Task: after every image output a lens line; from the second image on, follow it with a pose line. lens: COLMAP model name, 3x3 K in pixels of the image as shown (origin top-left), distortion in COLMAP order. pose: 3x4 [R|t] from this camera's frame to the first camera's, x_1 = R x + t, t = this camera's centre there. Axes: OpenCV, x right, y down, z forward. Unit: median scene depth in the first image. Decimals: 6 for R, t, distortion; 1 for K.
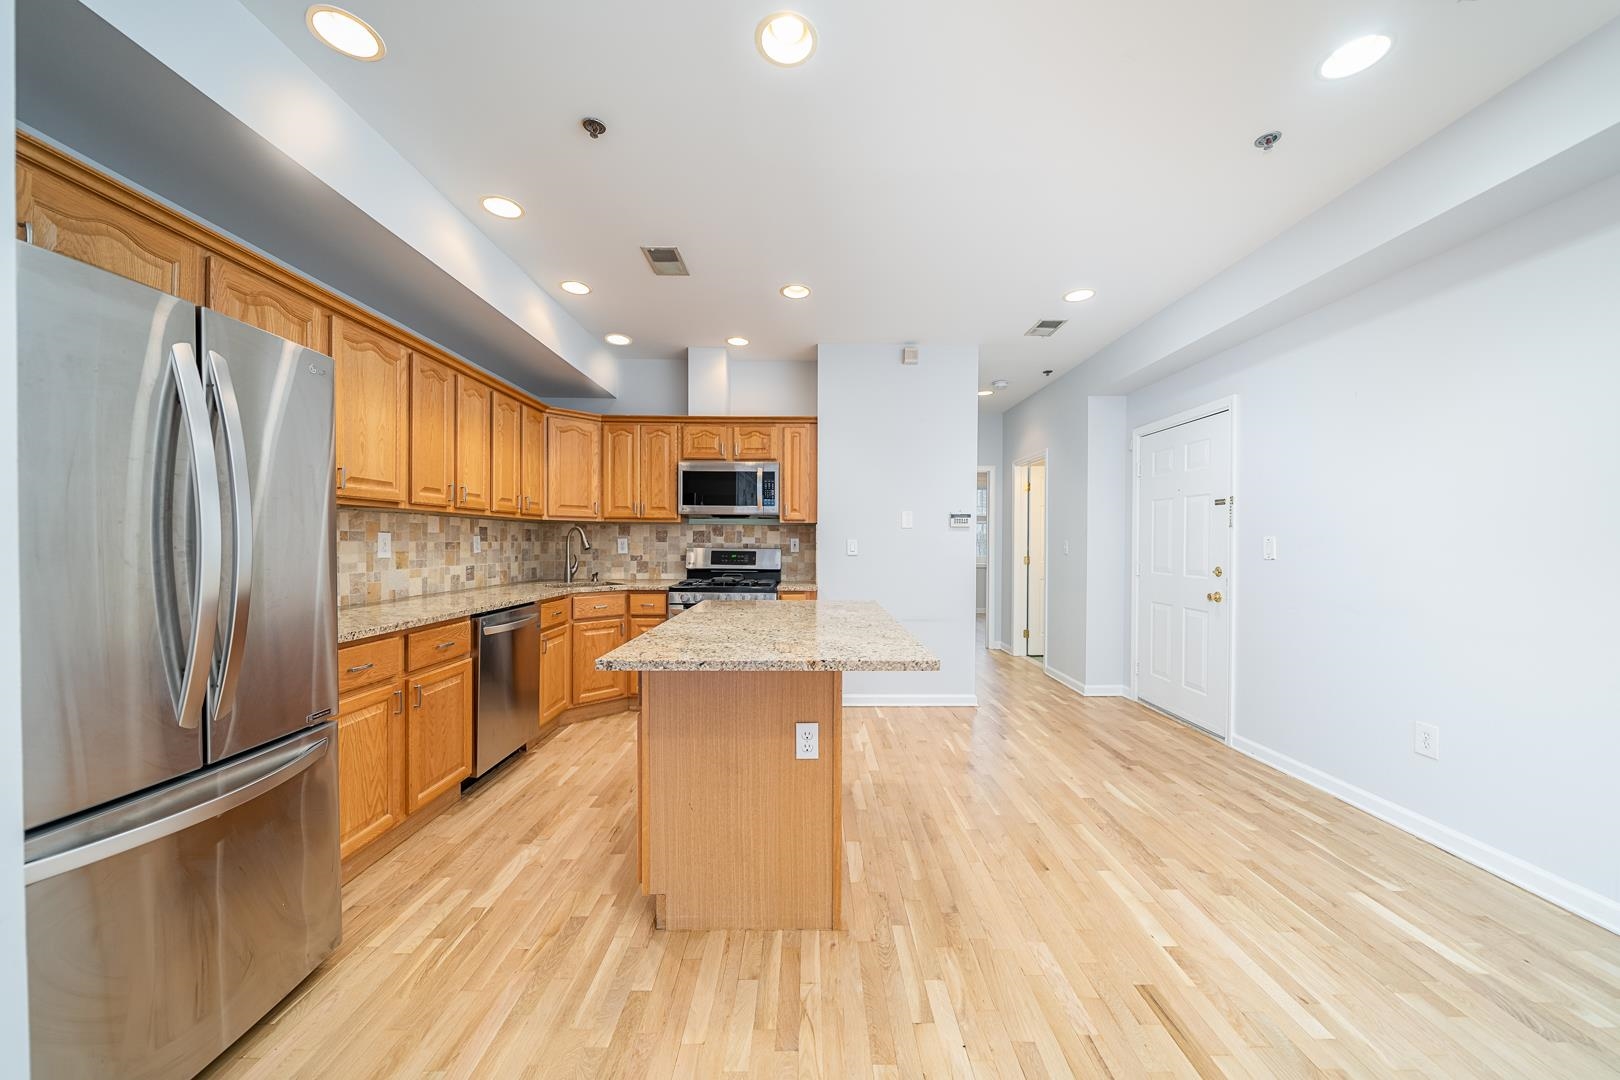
lens RADIAL K [[564.0, 0, 812.8], [0, 564.0, 549.5], [0, 0, 1]] dist [-0.005632, 0.000252]
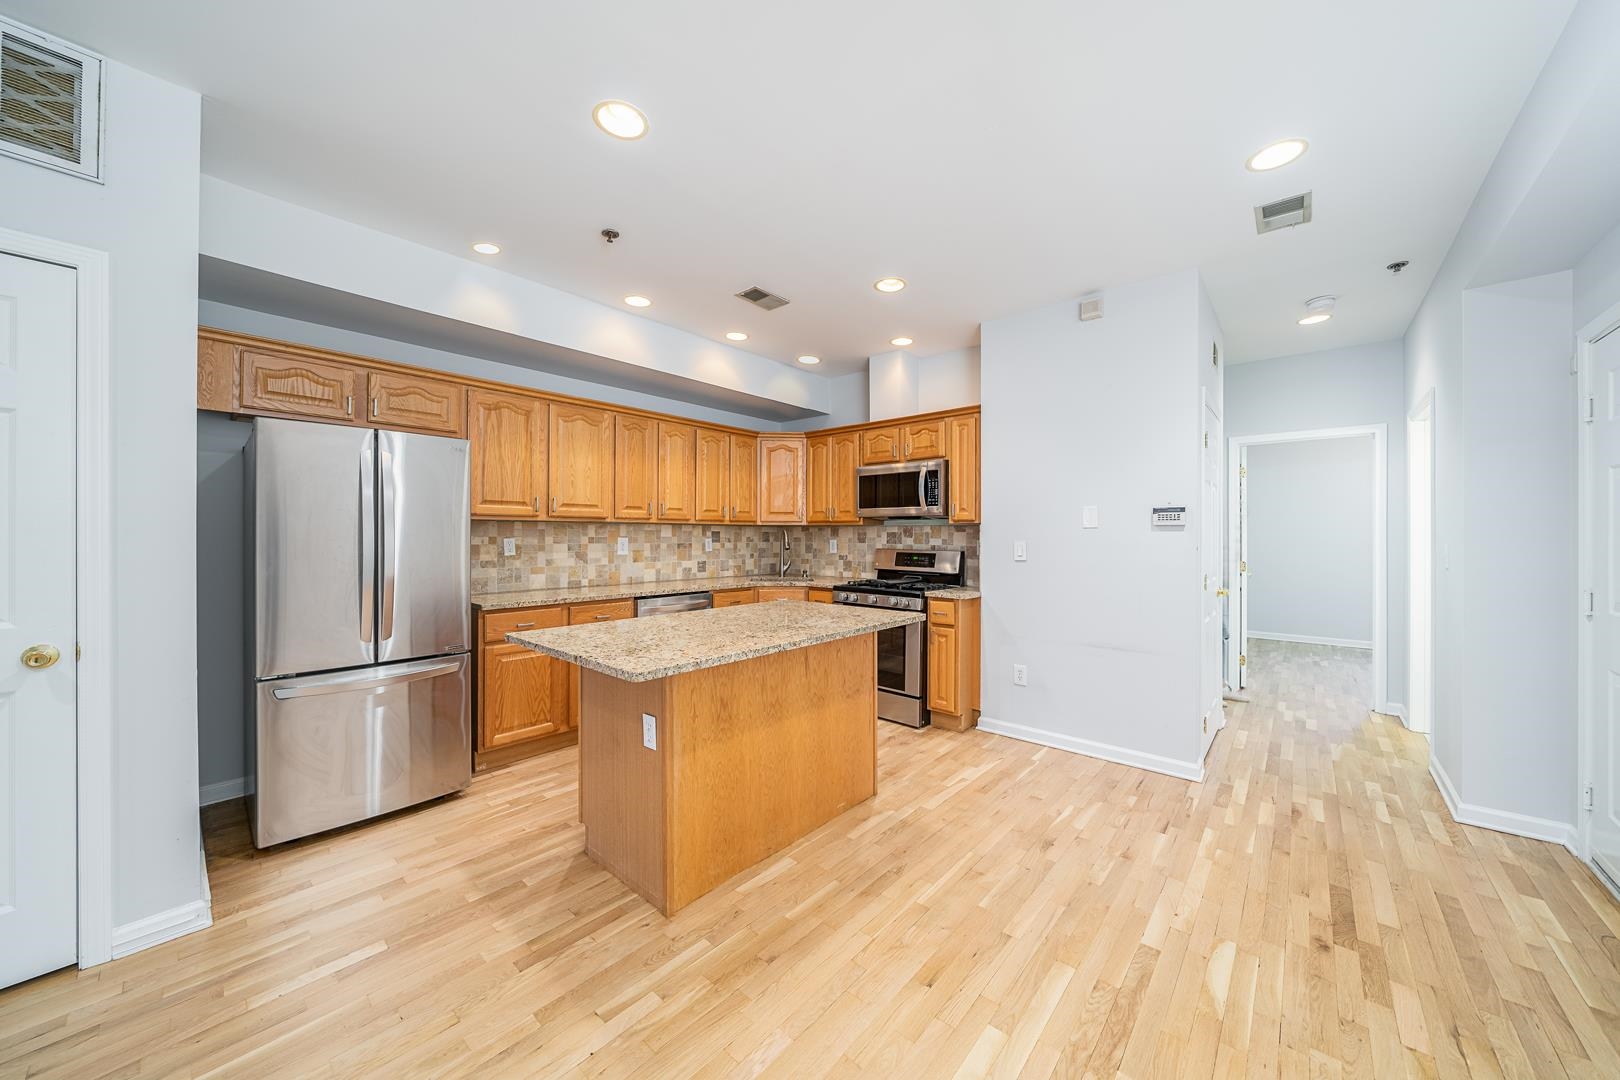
lens RADIAL K [[564.0, 0, 811.6], [0, 564.0, 535.6], [0, 0, 1]] dist [-0.005632, 0.000252]
pose [[0.746152, -0.002298, -0.665772, 0.446071], [-0.008425, 0.999881, -0.012893, -0.015202], [0.665722, 0.015230, 0.746044, 0.176682]]
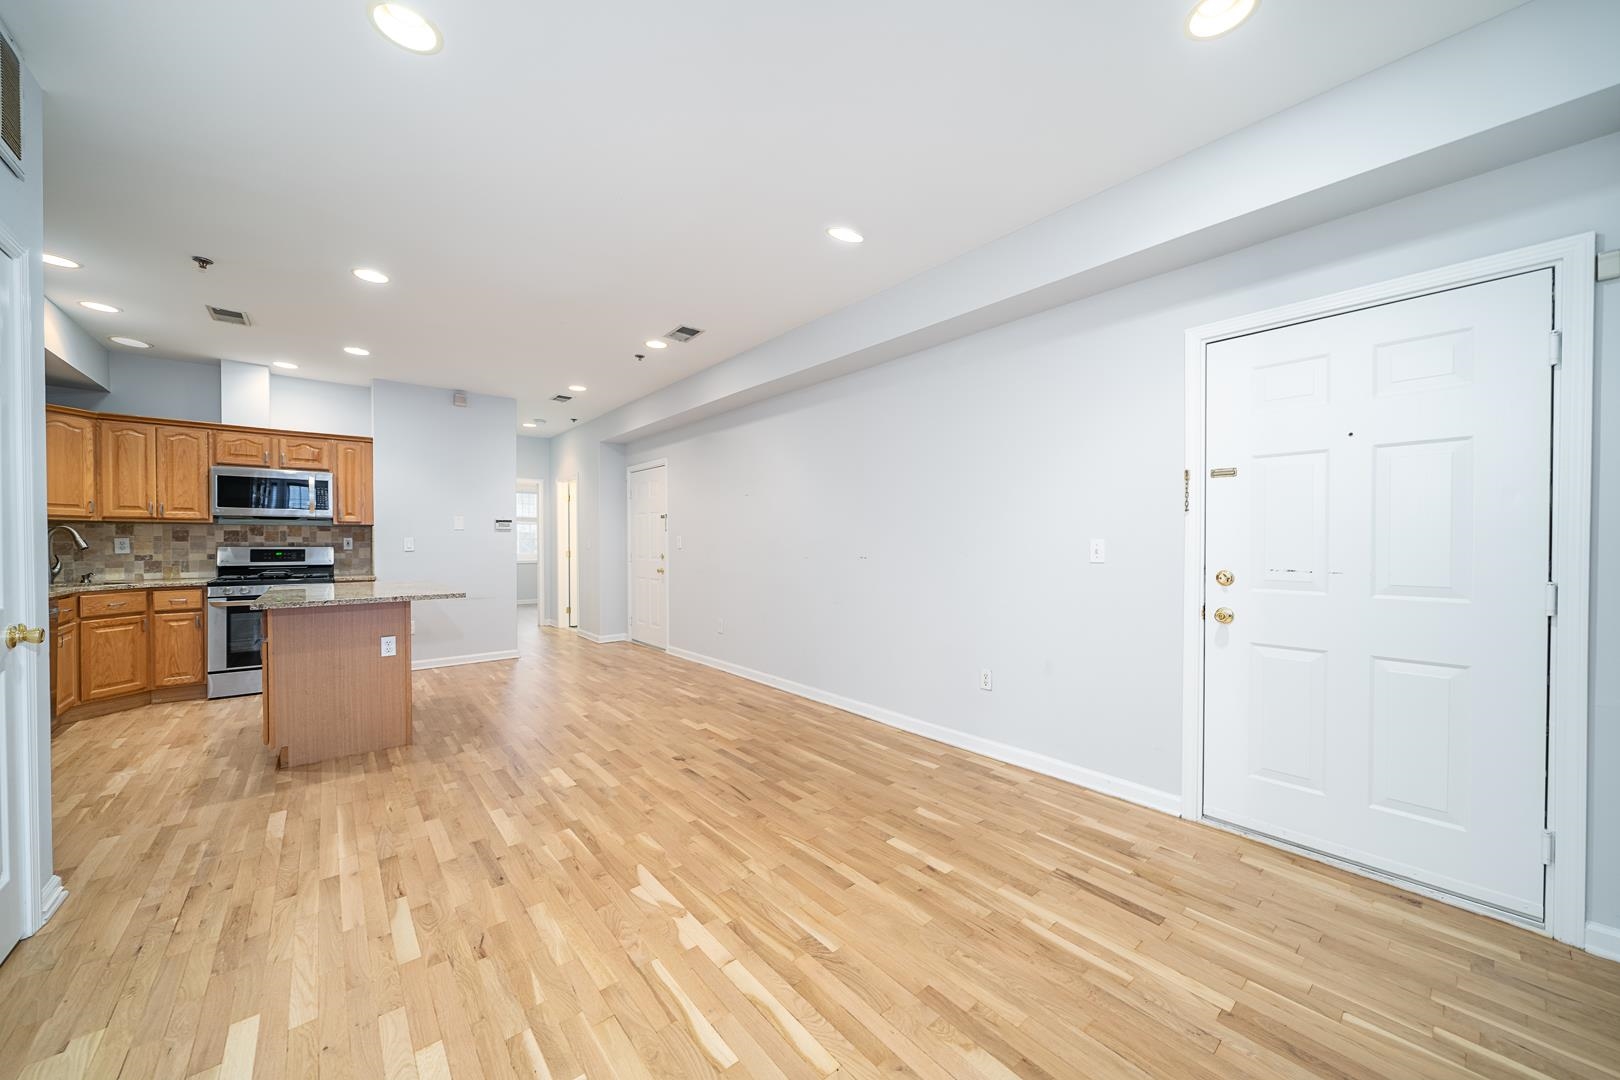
lens RADIAL K [[584.7, 0, 811.2], [0, 584.7, 545.9], [0, 0, 1]] dist [-0.002547, 0.000310]
pose [[0.772061, -0.011949, 0.635436, -0.071566], [0.014571, 0.999893, 0.001098, 0.012255], [-0.635381, 0.008412, 0.772153, -0.643774]]
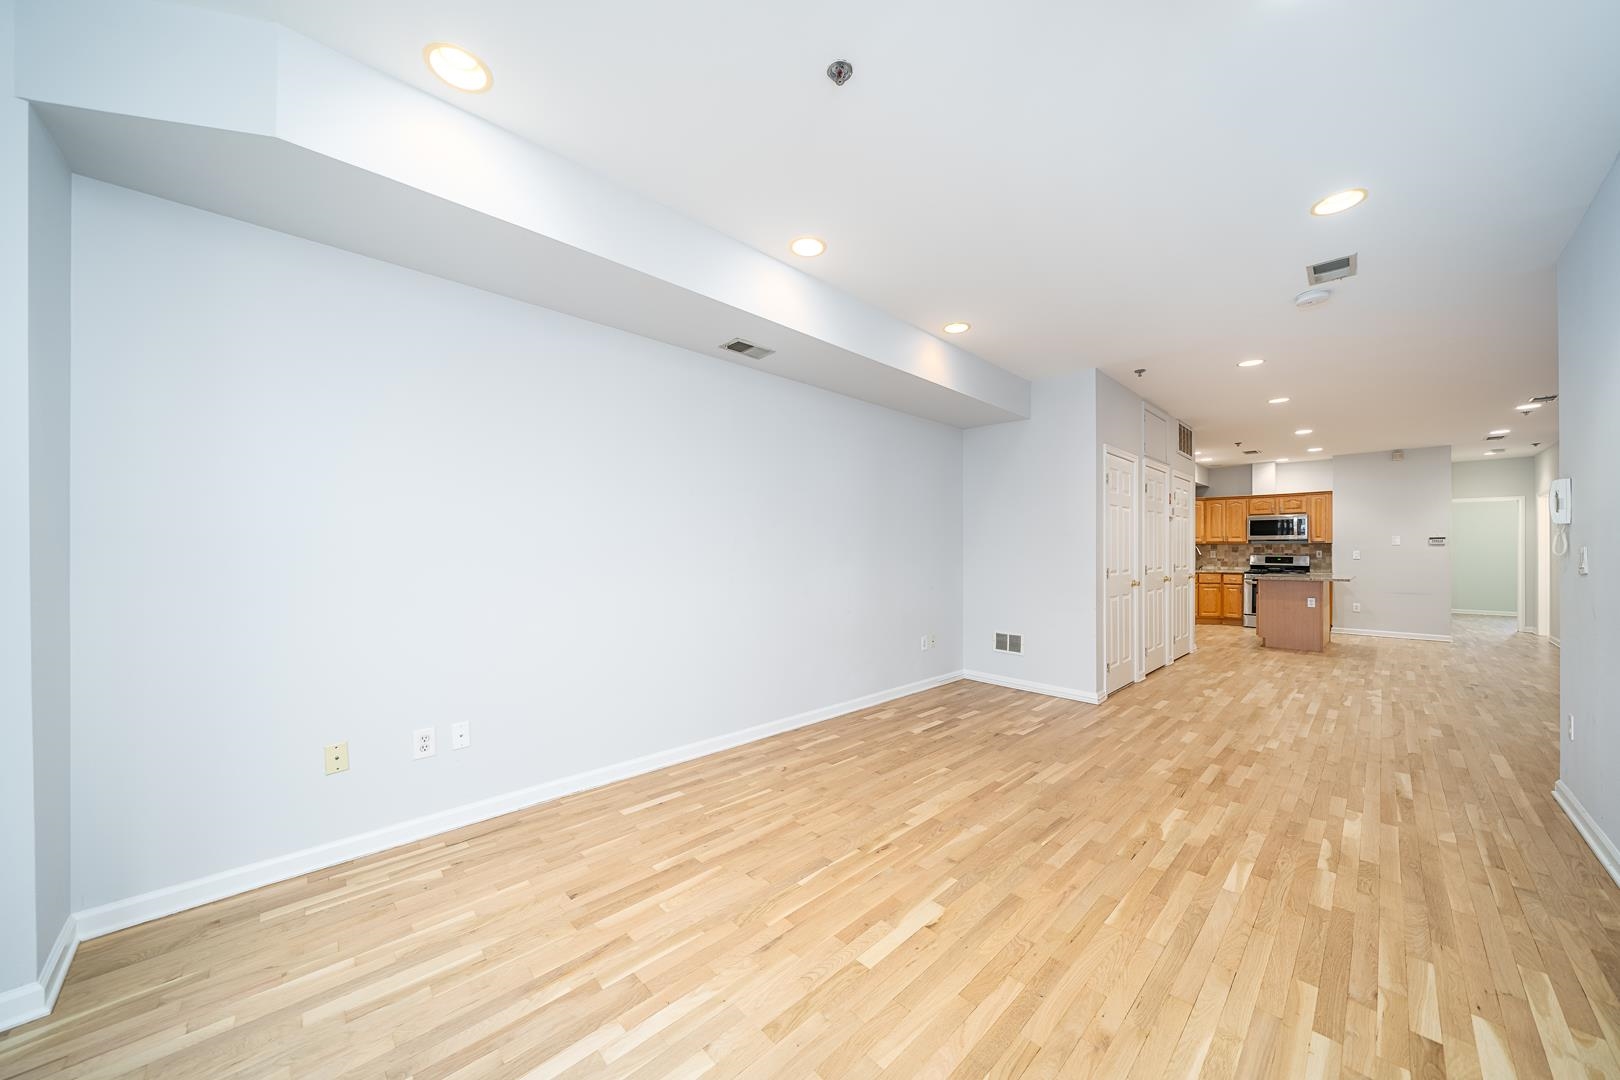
lens RADIAL K [[564.0, 0, 802.5], [0, 564.0, 550.0], [0, 0, 1]] dist [-0.005632, 0.000252]
pose [[0.685621, -0.005907, -0.727935, 0.191581], [-0.009285, 0.999815, -0.016859, 0.034435], [0.727900, 0.018318, 0.685439, -2.002266]]
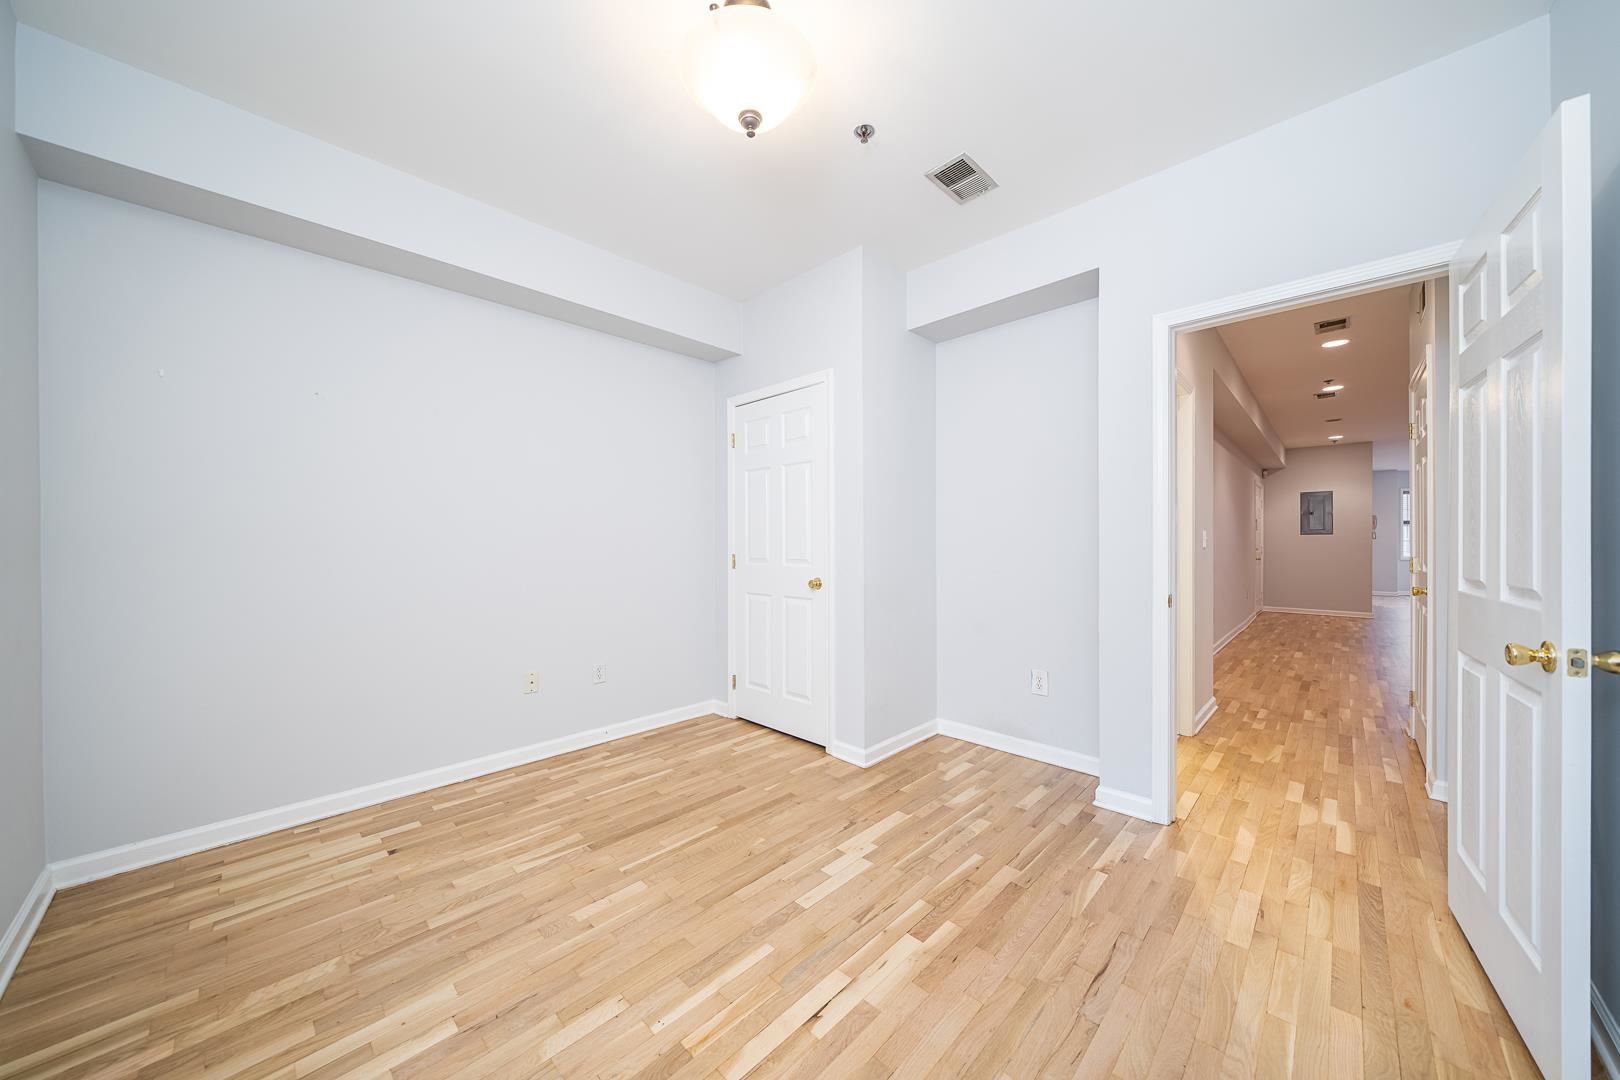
lens RADIAL K [[564.0, 0, 809.3], [0, 564.0, 544.5], [0, 0, 1]] dist [-0.005632, 0.000252]
pose [[-0.718051, -0.006974, 0.695956, 0.395407], [0.006652, 0.999835, 0.016882, -0.014173], [-0.695959, 0.016751, -0.717886, 2.441762]]
